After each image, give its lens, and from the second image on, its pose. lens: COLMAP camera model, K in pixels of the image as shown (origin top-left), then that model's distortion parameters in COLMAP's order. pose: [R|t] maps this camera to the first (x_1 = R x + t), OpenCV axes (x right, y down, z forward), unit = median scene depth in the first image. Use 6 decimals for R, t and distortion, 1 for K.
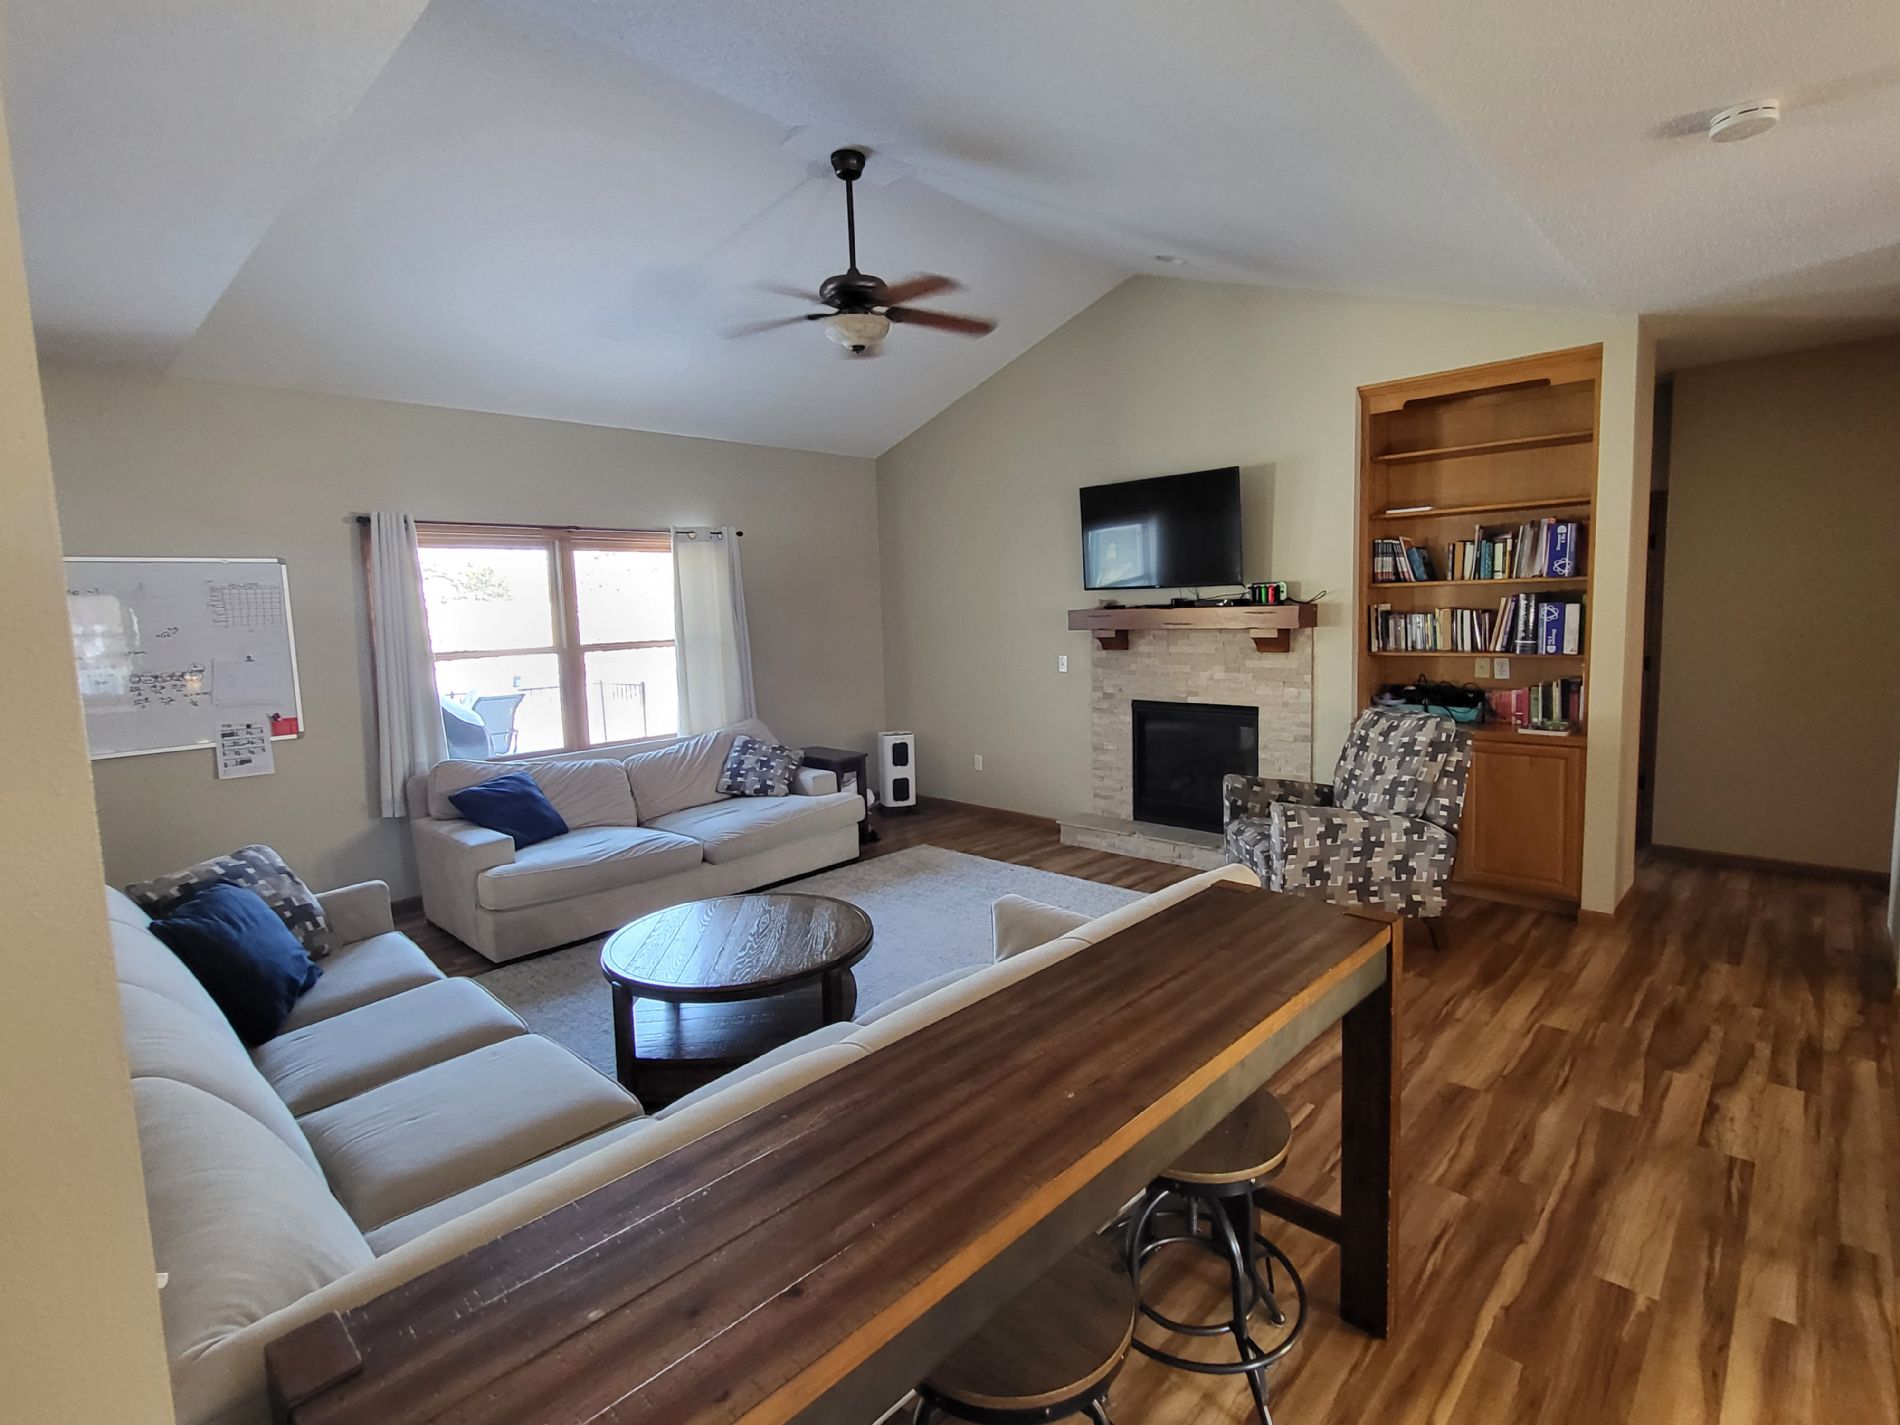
lens RADIAL K [[923.0, 0, 950.4], [0, 923.0, 701.9], [0, 0, 1]] dist [0.003358, 0.001026]
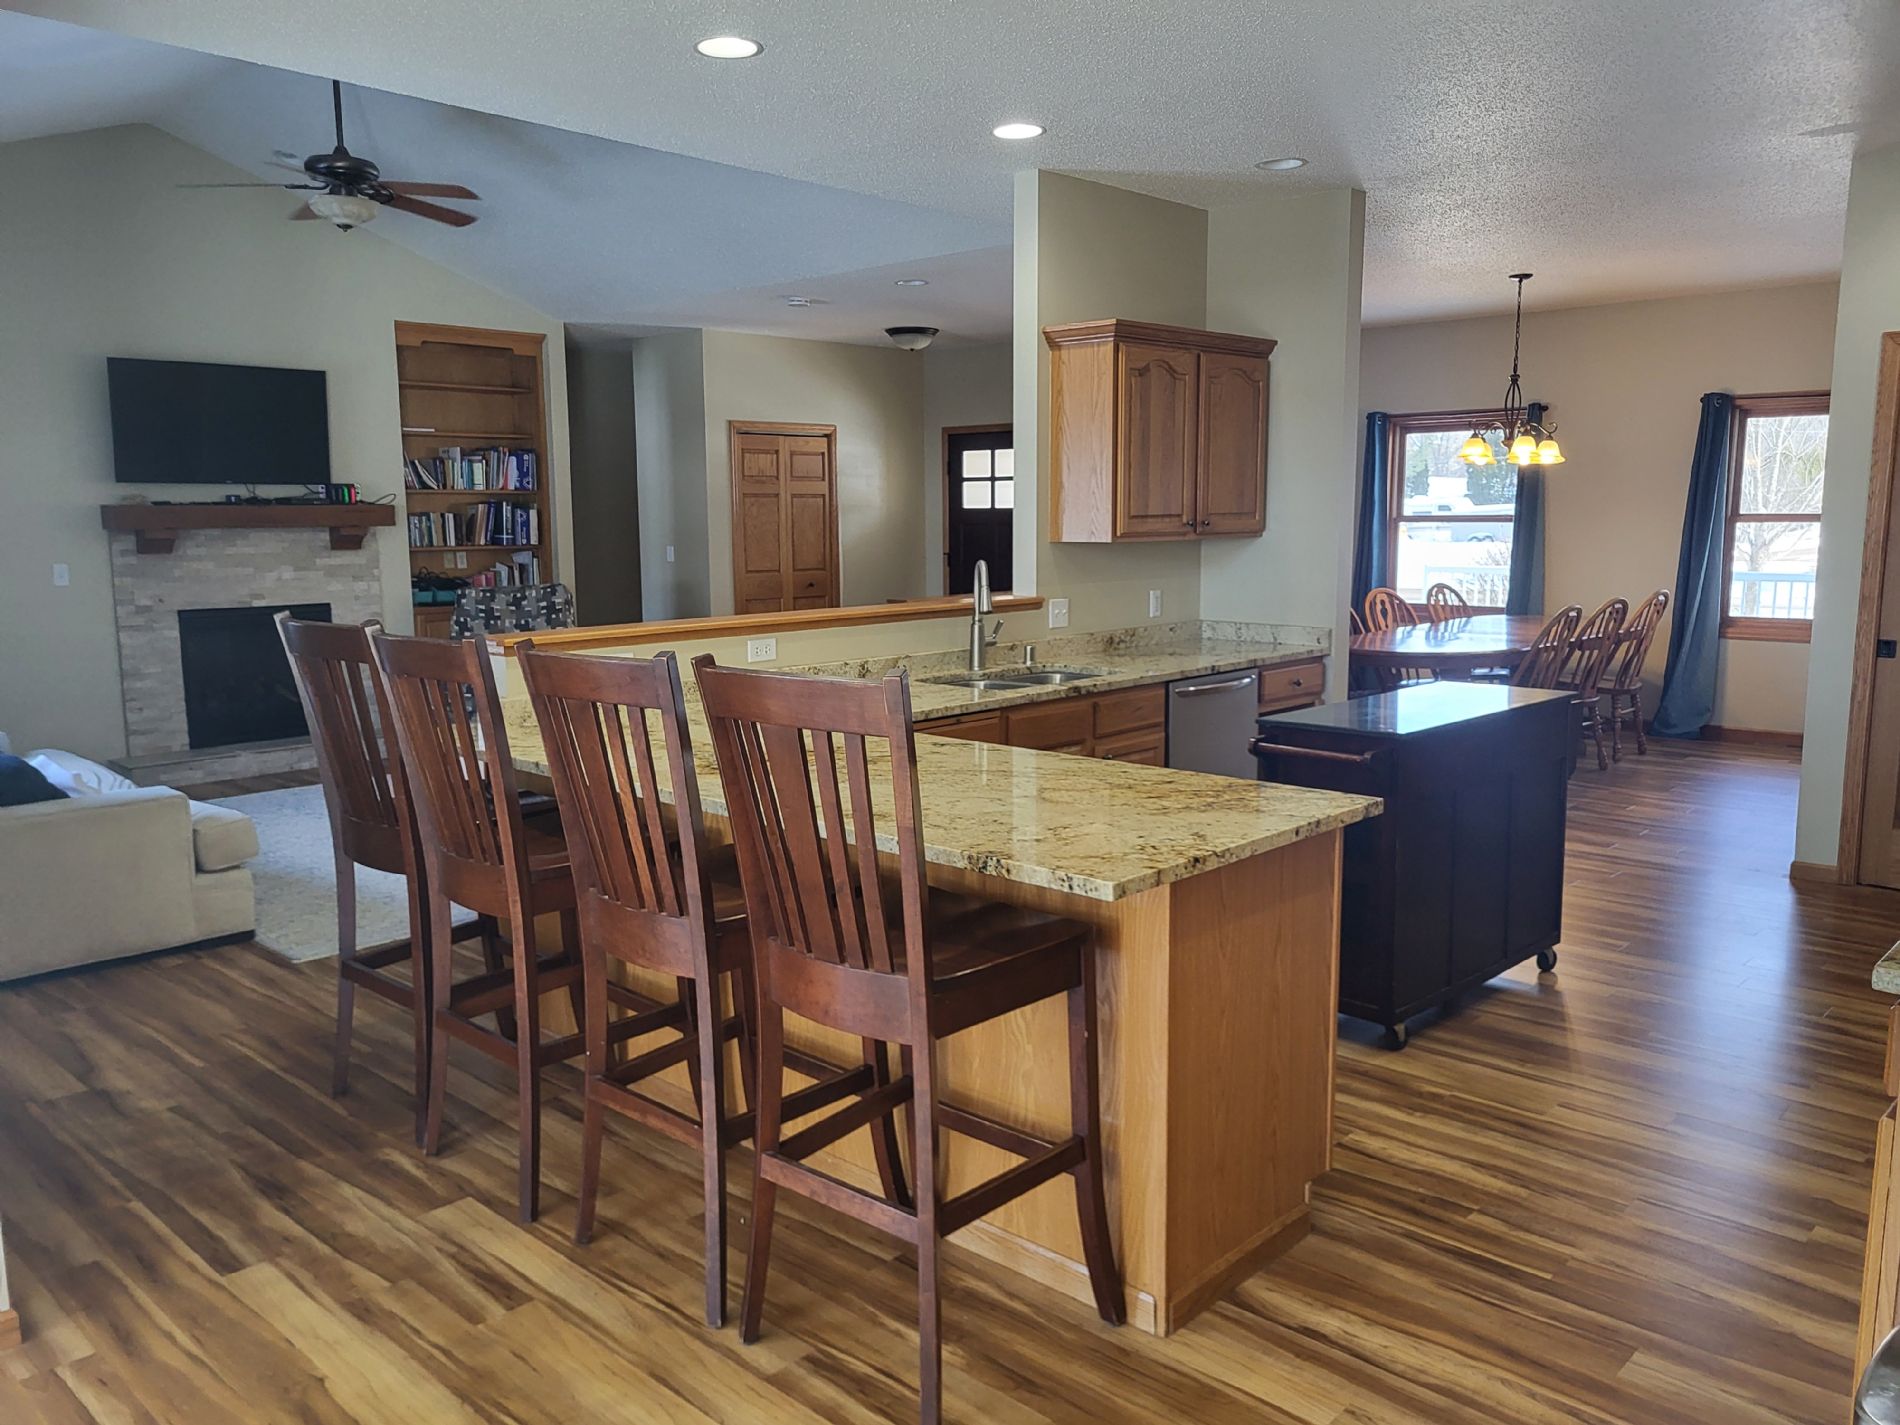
lens RADIAL K [[1435.2, 0, 941.8], [0, 1435.2, 719.6], [0, 0, 1]] dist [0.033949, 0.000871]
pose [[0.003284, -0.117655, 0.993049, -1.248955], [0.110535, 0.987012, 0.116574, 0.020673], [-0.993867, 0.109384, 0.016246, 0.286141]]
